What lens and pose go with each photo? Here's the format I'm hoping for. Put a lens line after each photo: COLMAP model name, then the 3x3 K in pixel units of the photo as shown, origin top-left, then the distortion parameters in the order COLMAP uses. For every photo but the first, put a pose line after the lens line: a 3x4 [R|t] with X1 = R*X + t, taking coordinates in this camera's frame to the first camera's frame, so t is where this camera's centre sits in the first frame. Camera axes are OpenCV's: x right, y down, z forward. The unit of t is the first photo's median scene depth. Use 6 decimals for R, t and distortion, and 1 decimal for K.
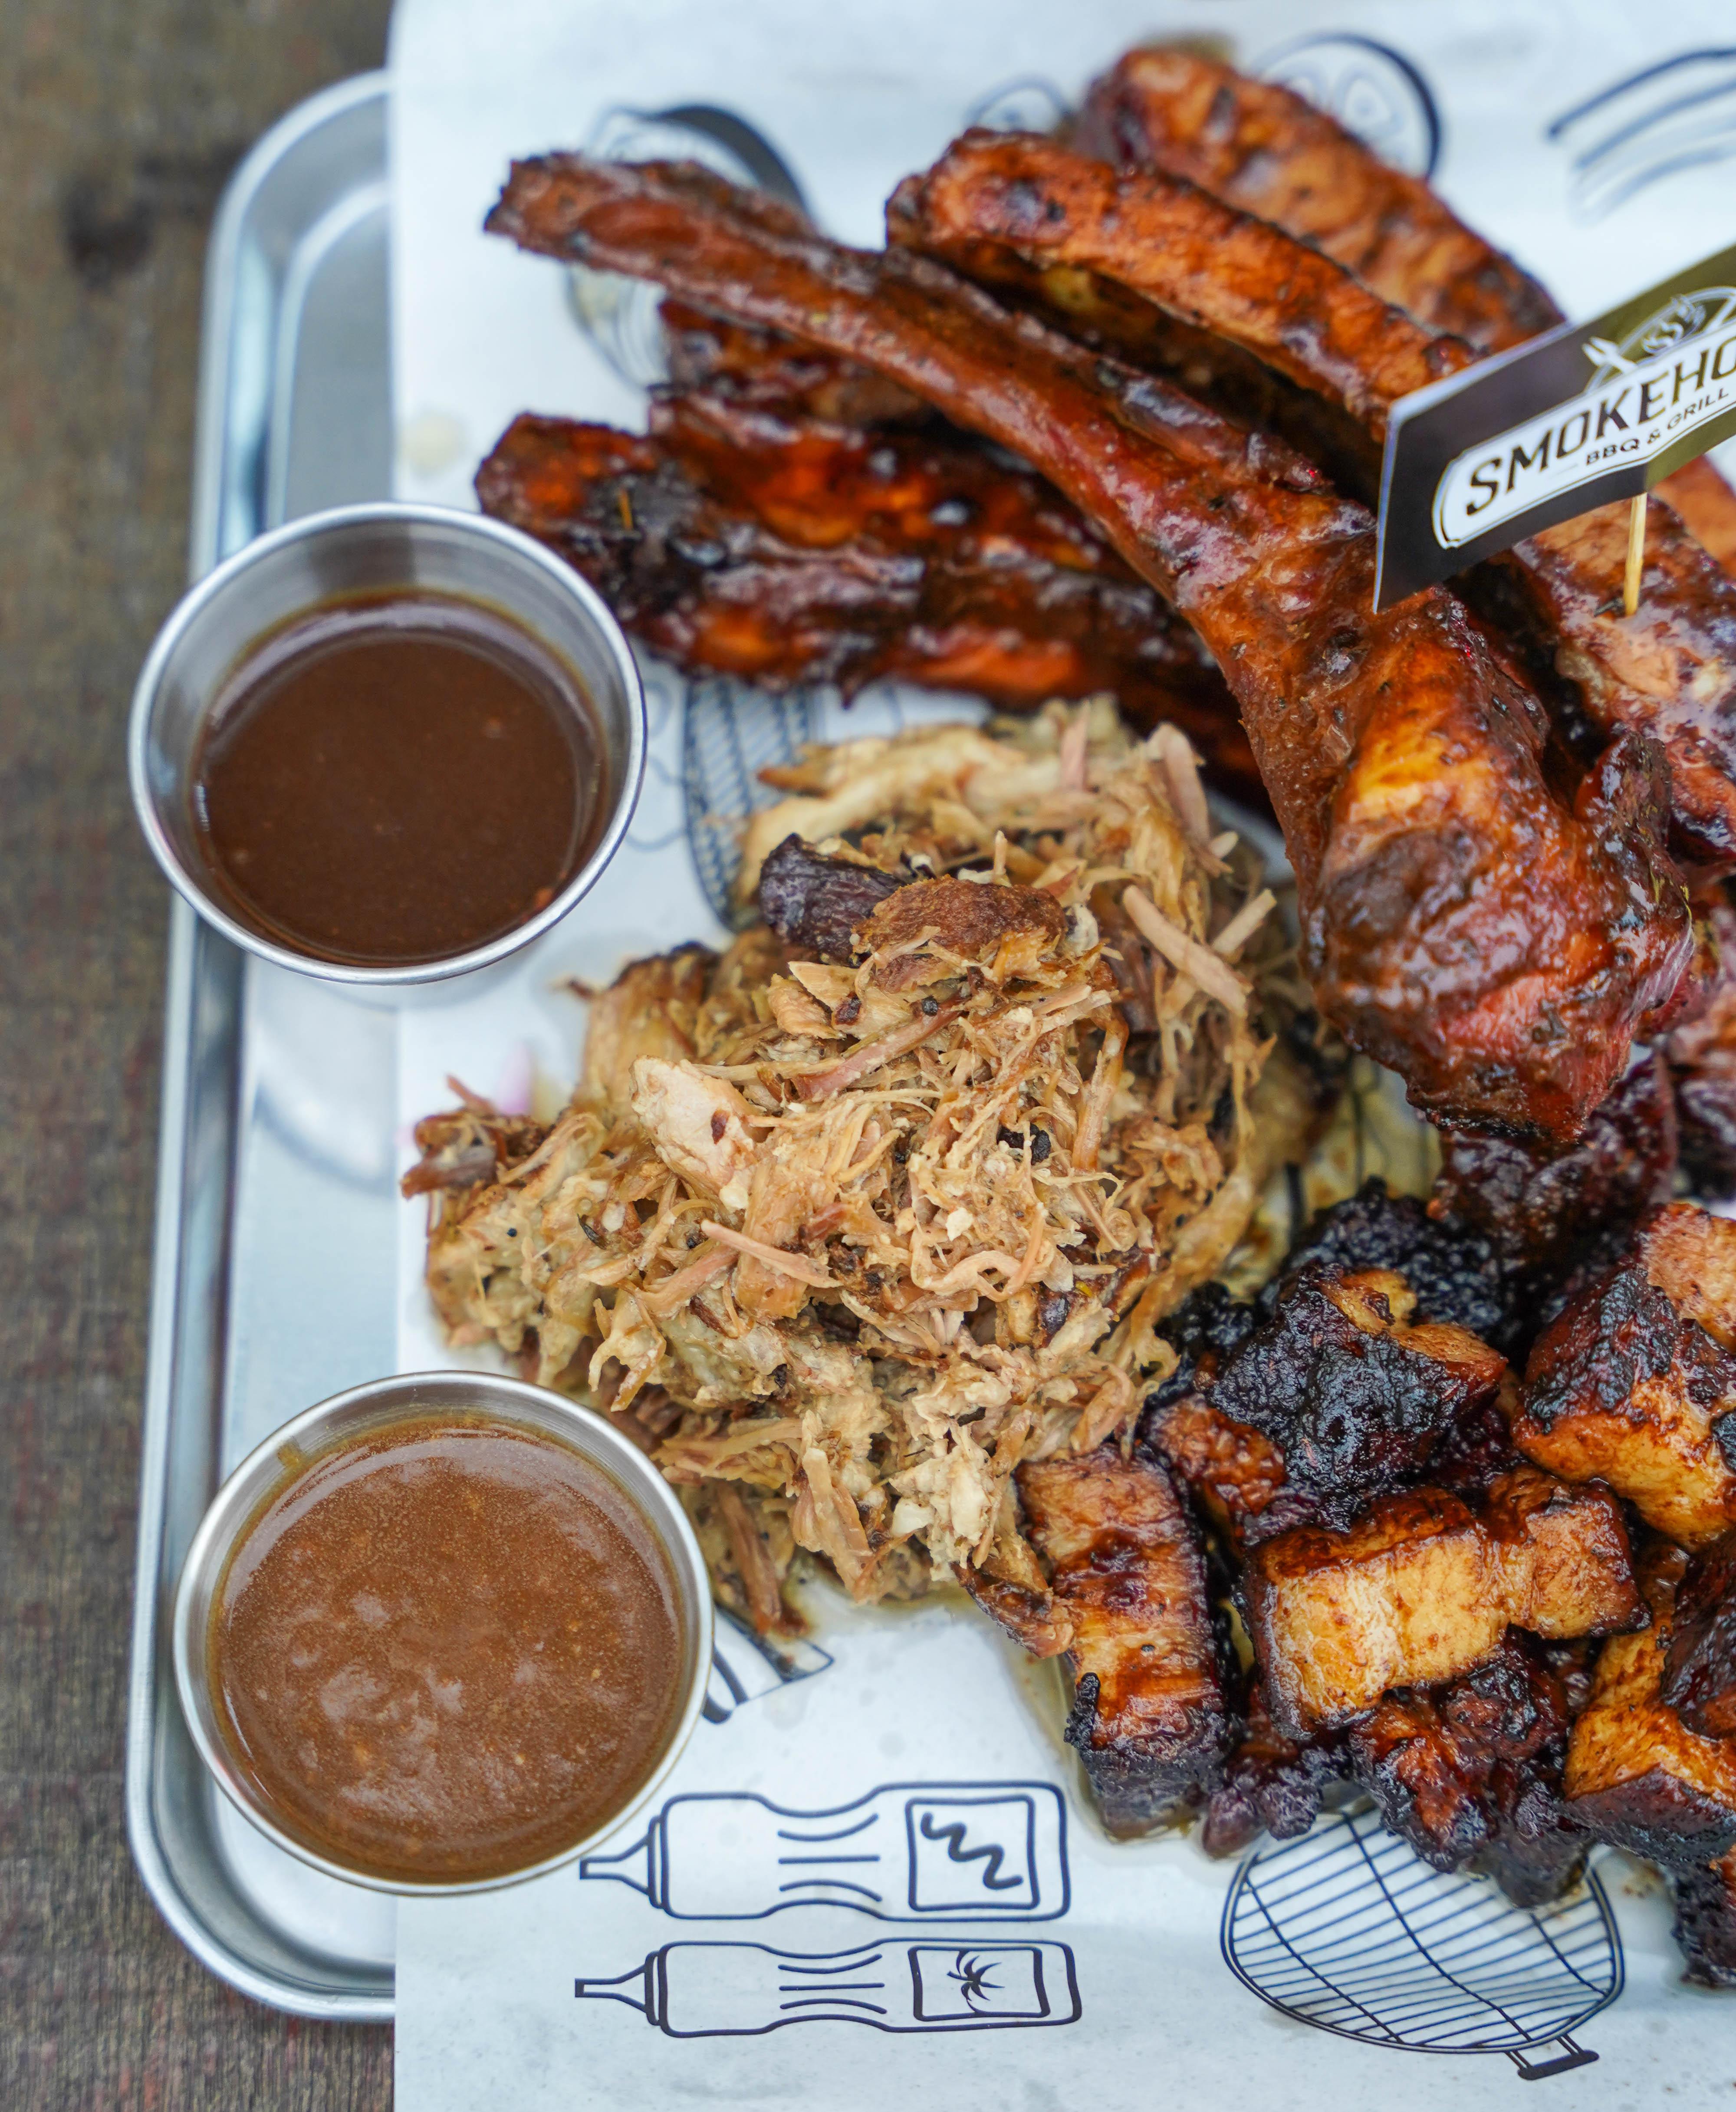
lens RADIAL K [[5374.5, 0, 866.0], [0, 5374.5, 1190.7], [0, 0, 1]] dist [0.103717, -1.017509]
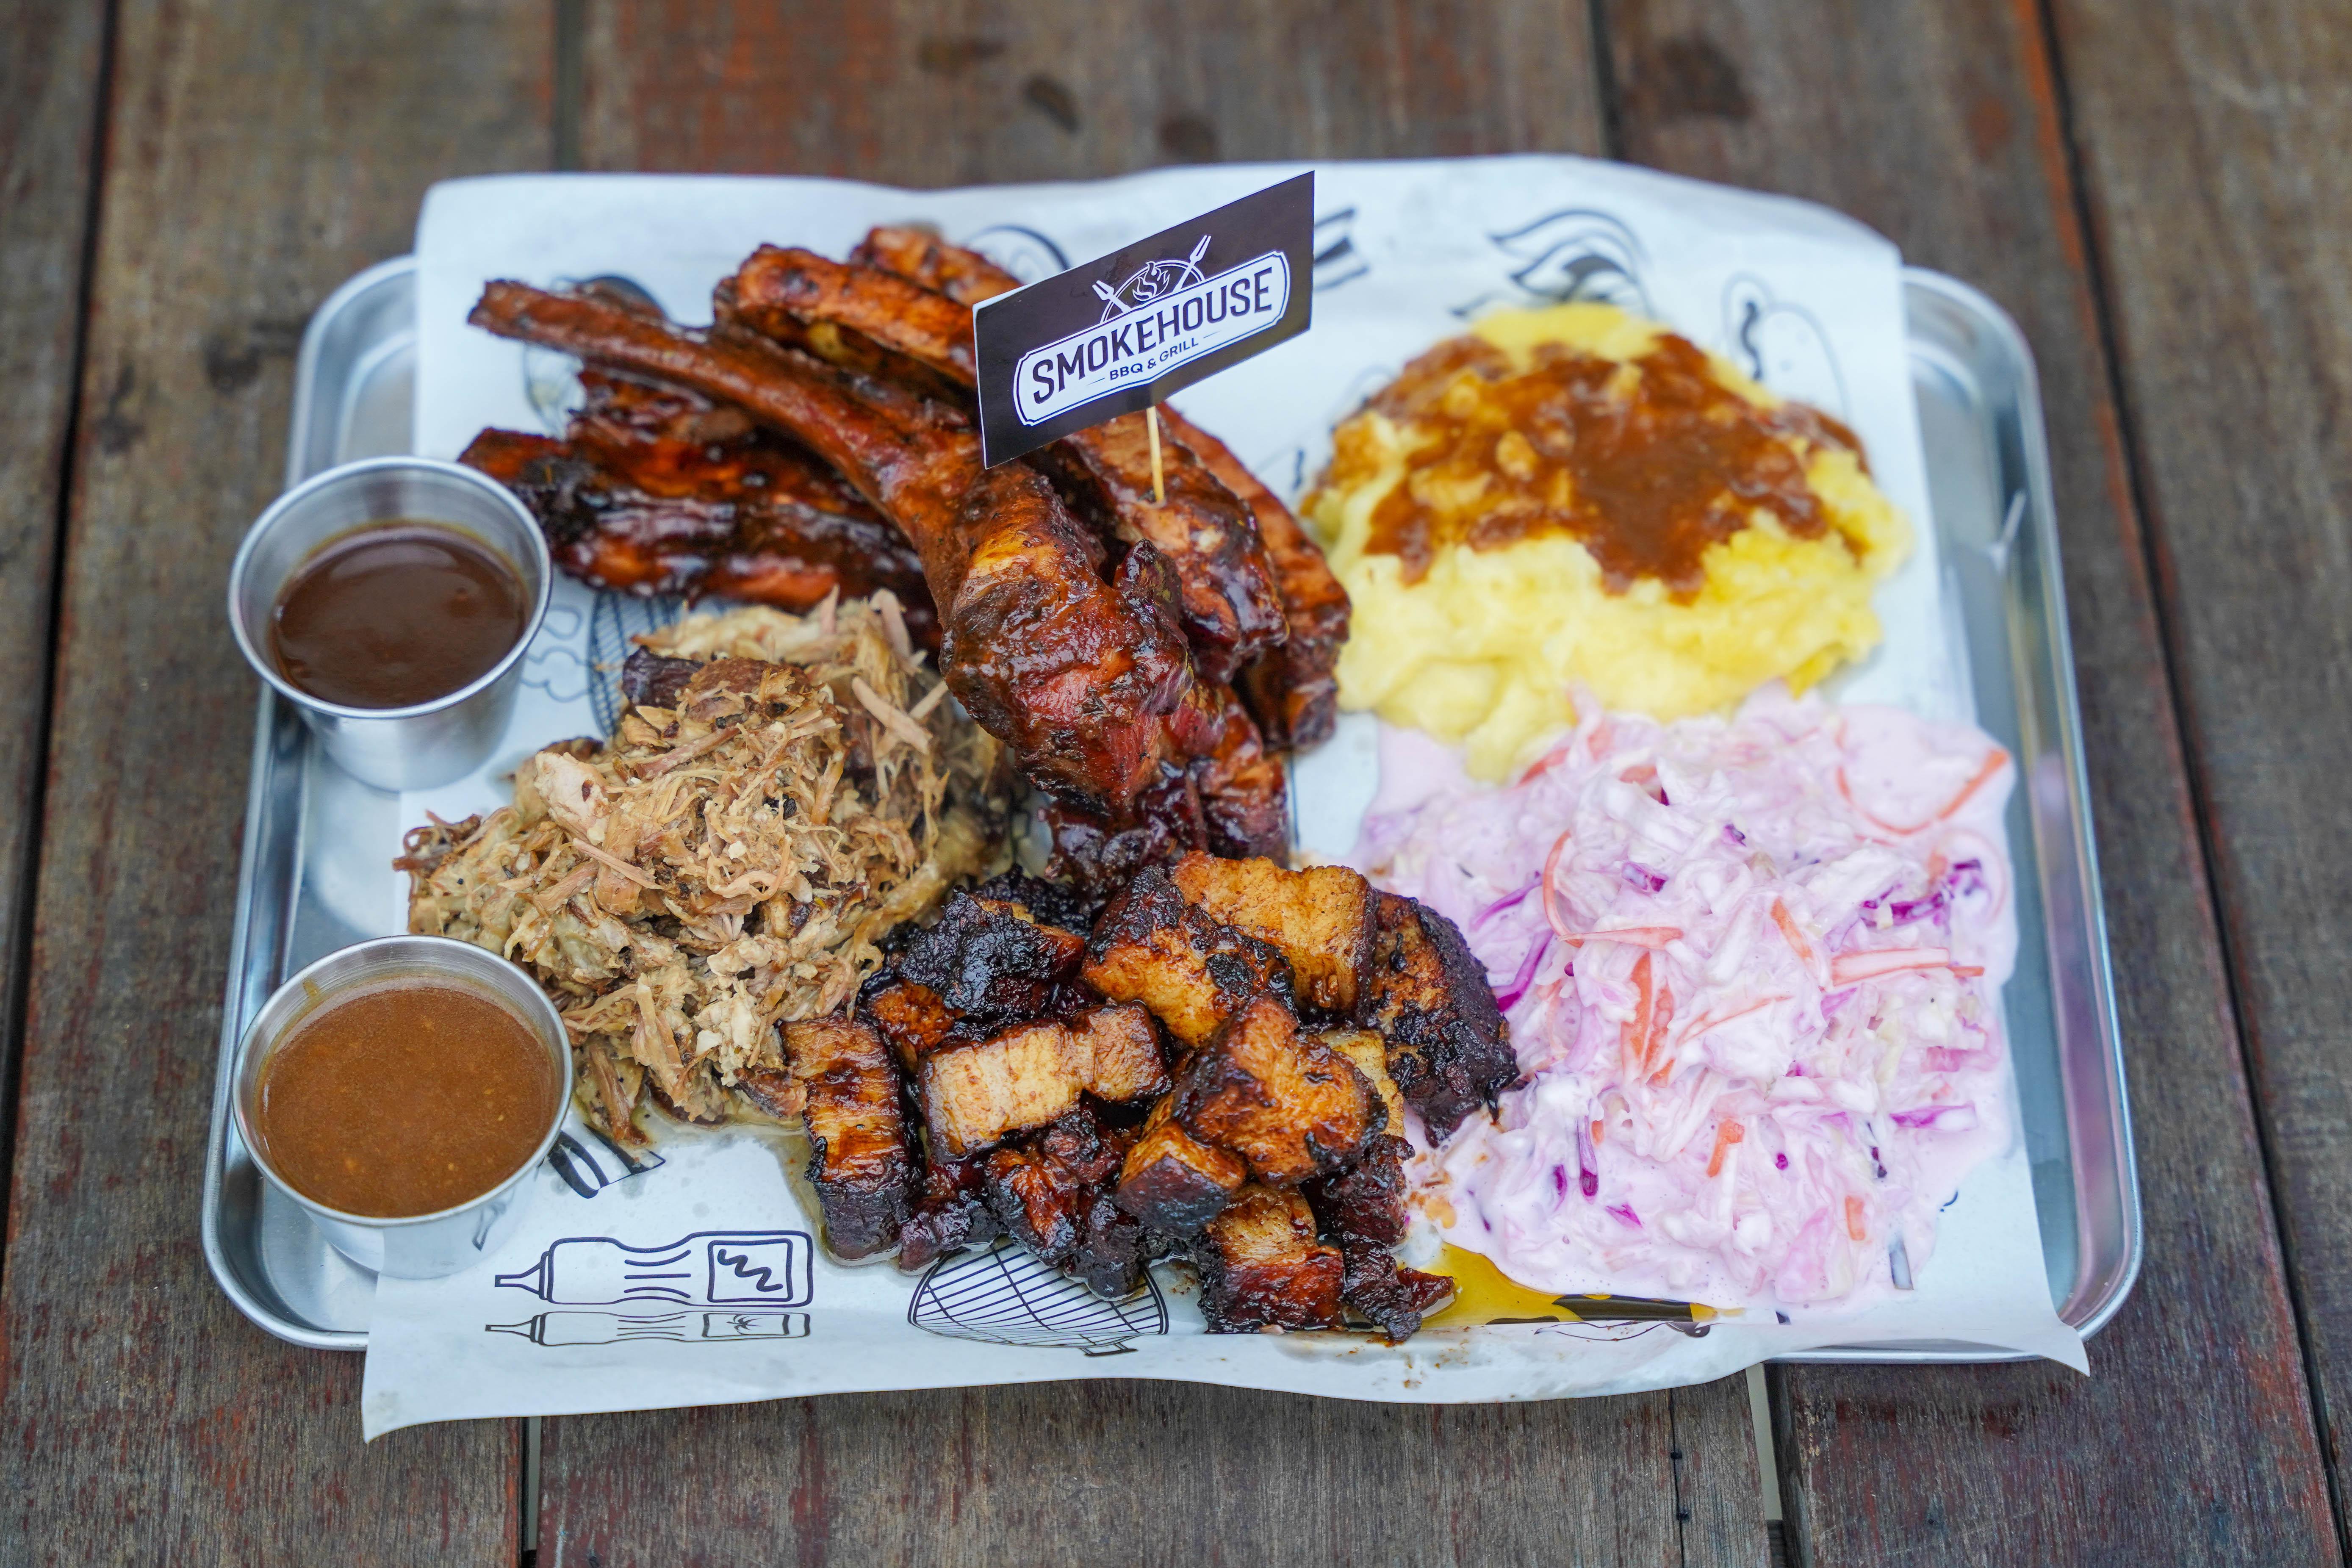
lens RADIAL K [[5204.6, 0, 1176.0], [0, 5204.6, 784.0], [0, 0, 1]] dist [-0.013794, 0.823680]
pose [[0.999771, -0.009026, 0.019401, 0.114856], [0.014026, 0.961158, -0.275642, 0.404374], [-0.016160, 0.275851, 0.961065, -0.480863]]
